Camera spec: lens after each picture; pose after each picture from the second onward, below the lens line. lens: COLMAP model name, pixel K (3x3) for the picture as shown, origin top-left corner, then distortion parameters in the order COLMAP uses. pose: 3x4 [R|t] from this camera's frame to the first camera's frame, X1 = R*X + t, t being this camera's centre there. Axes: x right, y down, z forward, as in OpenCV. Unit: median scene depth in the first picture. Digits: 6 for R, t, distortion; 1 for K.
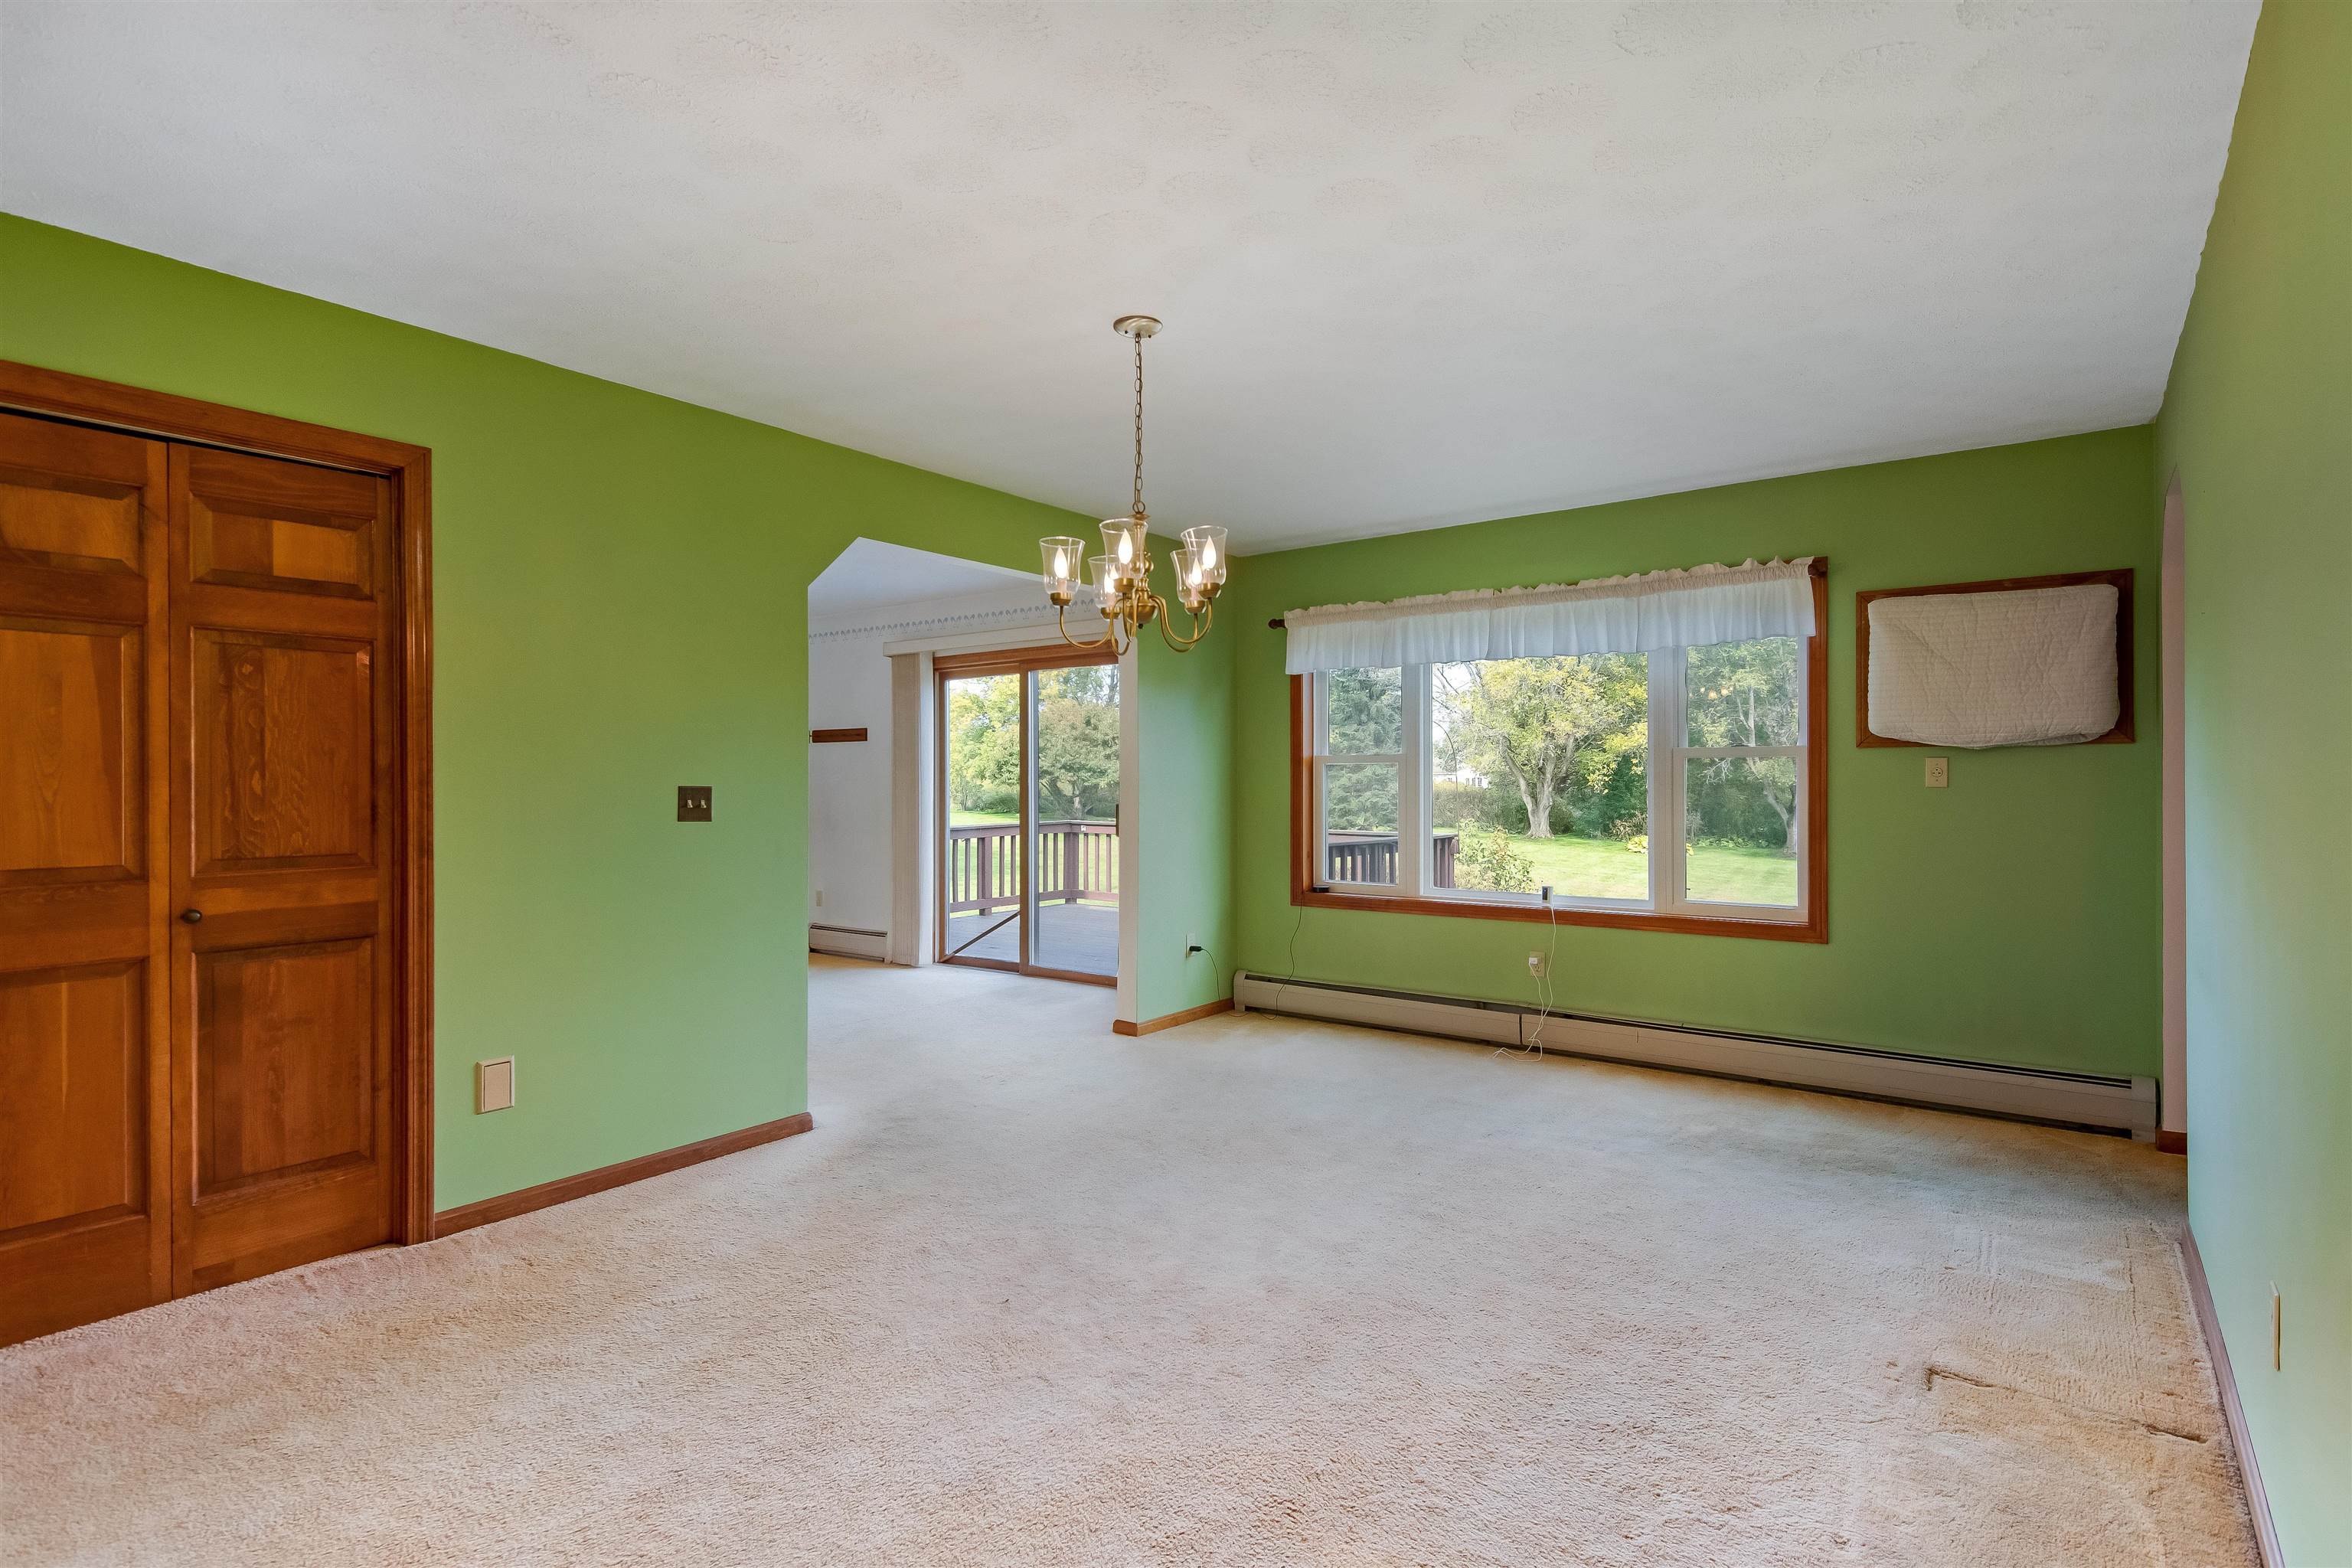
lens RADIAL K [[1168.9, 0, 1176.0], [0, 1168.9, 784.0], [0, 0, 1]] dist [0.033233, 0.000053]
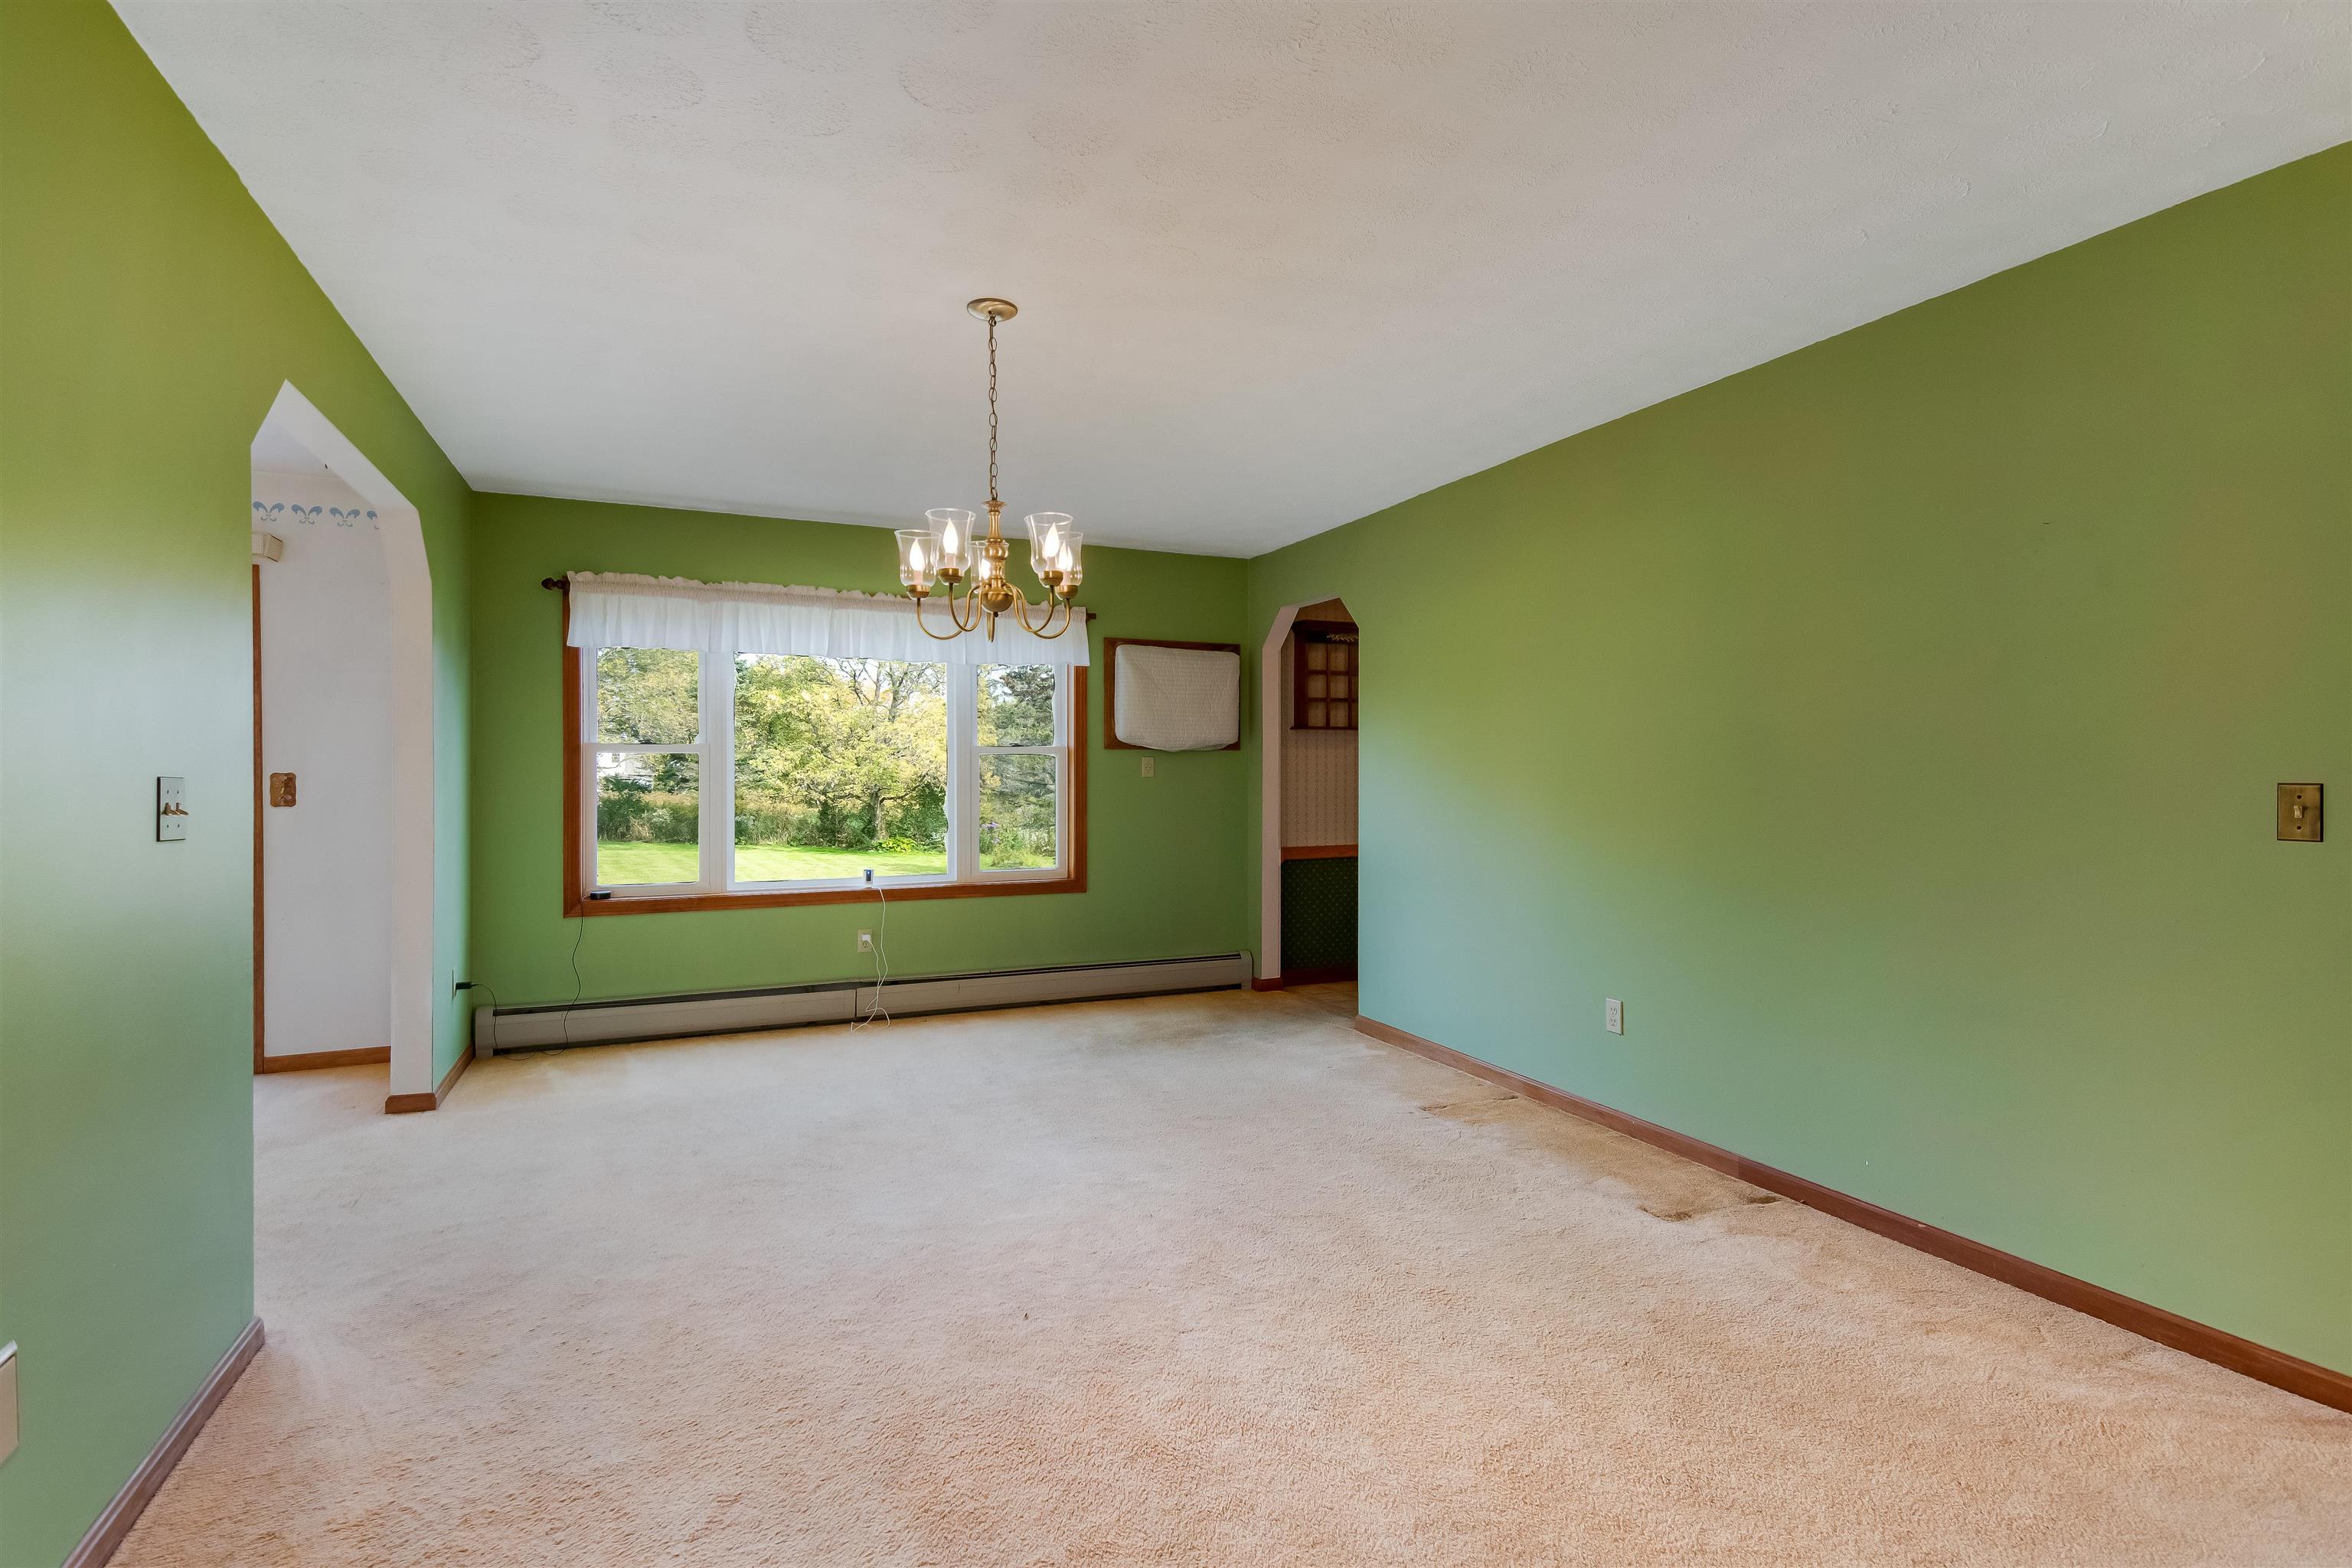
lens RADIAL K [[1137.9, 0, 1170.6], [0, 1137.9, 791.6], [0, 0, 1]] dist [0.042304, -0.025739]
pose [[0.489363, -0.012567, 0.871990, -0.541180], [0.000154, 0.999897, 0.014324, -0.000025], [-0.872080, -0.006876, 0.489315, 0.269132]]
